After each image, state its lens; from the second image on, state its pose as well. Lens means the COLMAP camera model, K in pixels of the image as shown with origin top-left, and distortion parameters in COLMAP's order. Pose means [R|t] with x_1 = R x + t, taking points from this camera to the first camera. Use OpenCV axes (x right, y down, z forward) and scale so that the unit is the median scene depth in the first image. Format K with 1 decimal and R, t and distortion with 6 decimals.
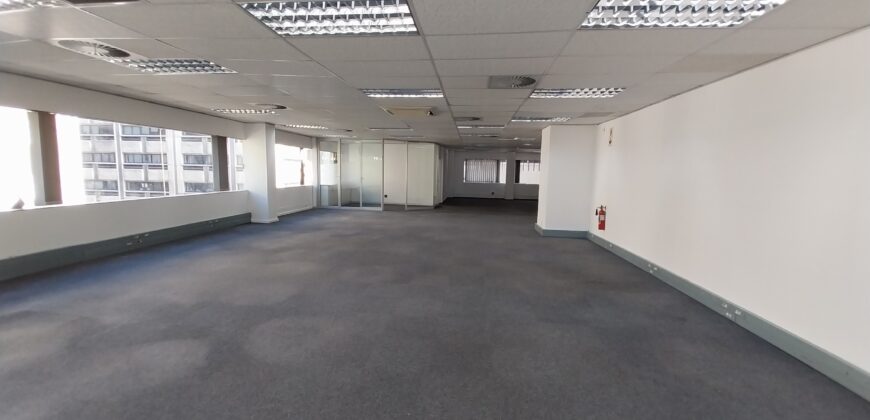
lens RADIAL K [[343.6, 0, 438.8], [0, 343.6, 209.5], [0, 0, 1]] dist [0.024260, -0.017564]
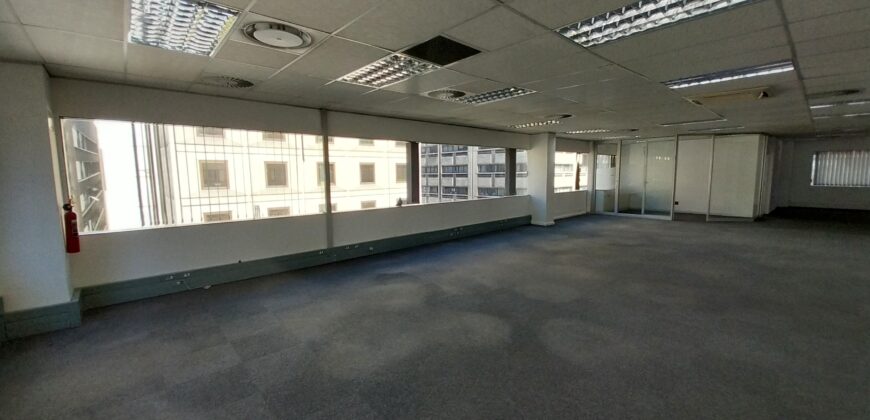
lens RADIAL K [[343.6, 0, 438.8], [0, 343.6, 209.5], [0, 0, 1]] dist [0.024260, -0.017564]
pose [[0.738000, 0.039573, -0.673639, -0.019167], [-0.047672, 0.998842, 0.006451, -0.001369], [0.673115, 0.027353, 0.739032, -0.015700]]
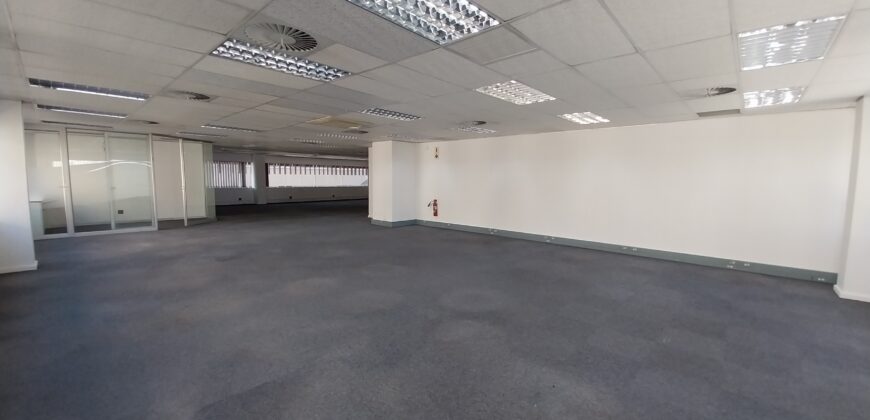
lens RADIAL K [[343.6, 0, 438.8], [0, 343.6, 209.5], [0, 0, 1]] dist [0.024260, -0.017564]
pose [[0.596547, -0.089758, 0.797543, -0.505289], [0.091536, 0.994851, 0.043496, -0.022963], [-0.797341, 0.047056, 0.601692, 0.082517]]
